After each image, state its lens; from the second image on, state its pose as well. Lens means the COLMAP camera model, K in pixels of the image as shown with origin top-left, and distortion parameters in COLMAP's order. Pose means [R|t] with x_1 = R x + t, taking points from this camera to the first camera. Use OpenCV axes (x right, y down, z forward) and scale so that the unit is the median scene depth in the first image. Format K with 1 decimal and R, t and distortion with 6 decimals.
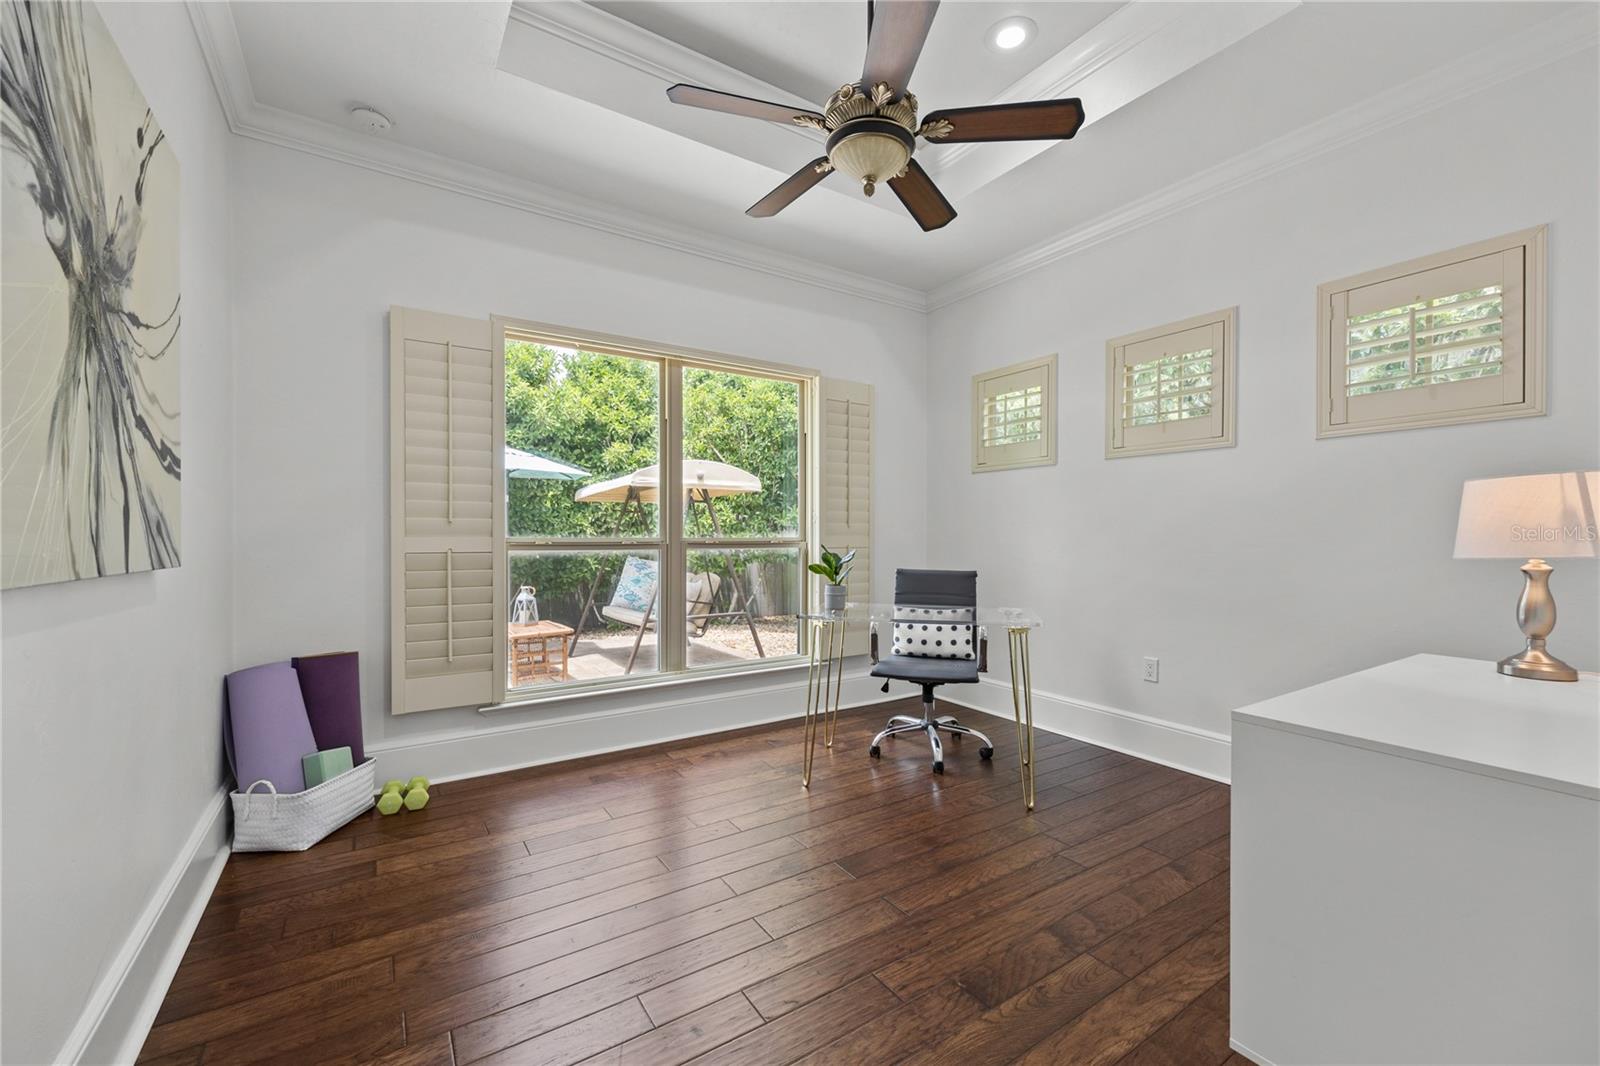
lens RADIAL K [[652.9, 0, 800.0], [0, 652.9, 533.0], [0, 0, 1]] dist [0.000818, -0.000002]
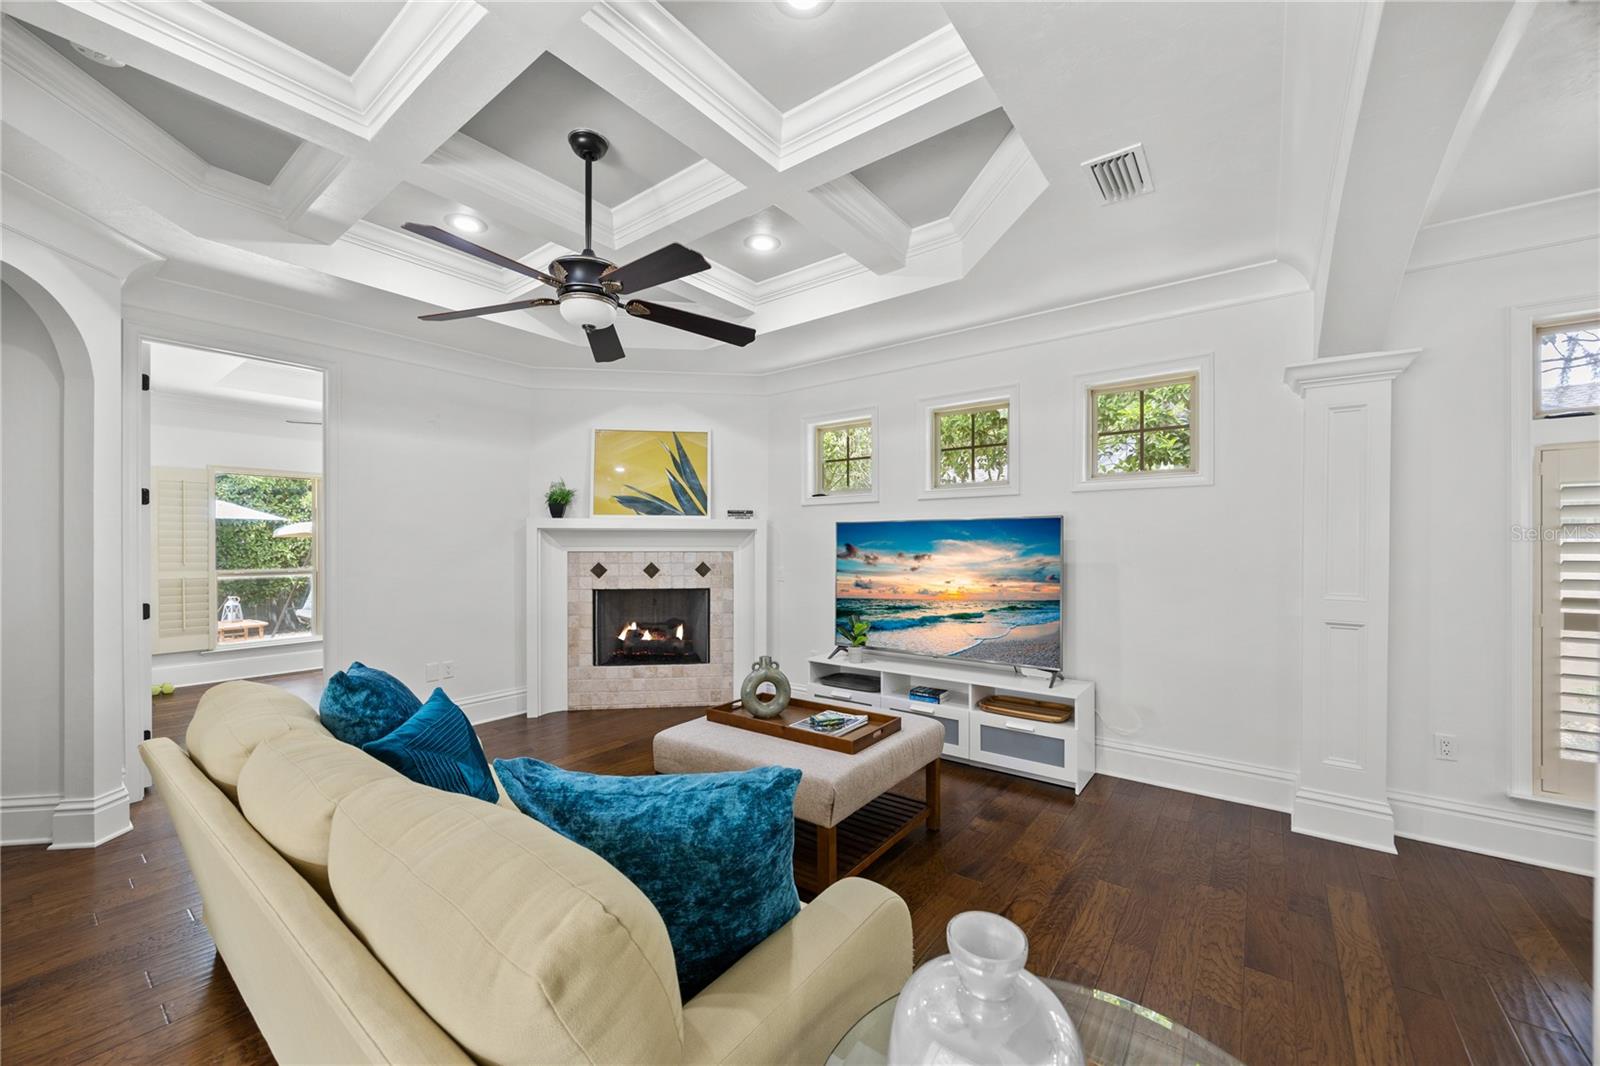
lens RADIAL K [[622.3, 0, 797.0], [0, 622.3, 549.0], [0, 0, 1]] dist [-0.000716, -0.000099]
pose [[0.945029, -0.007716, 0.326895, 0.302687], [0.003141, 0.999890, 0.014521, -0.038686], [-0.326971, -0.012696, 0.944949, -0.687058]]
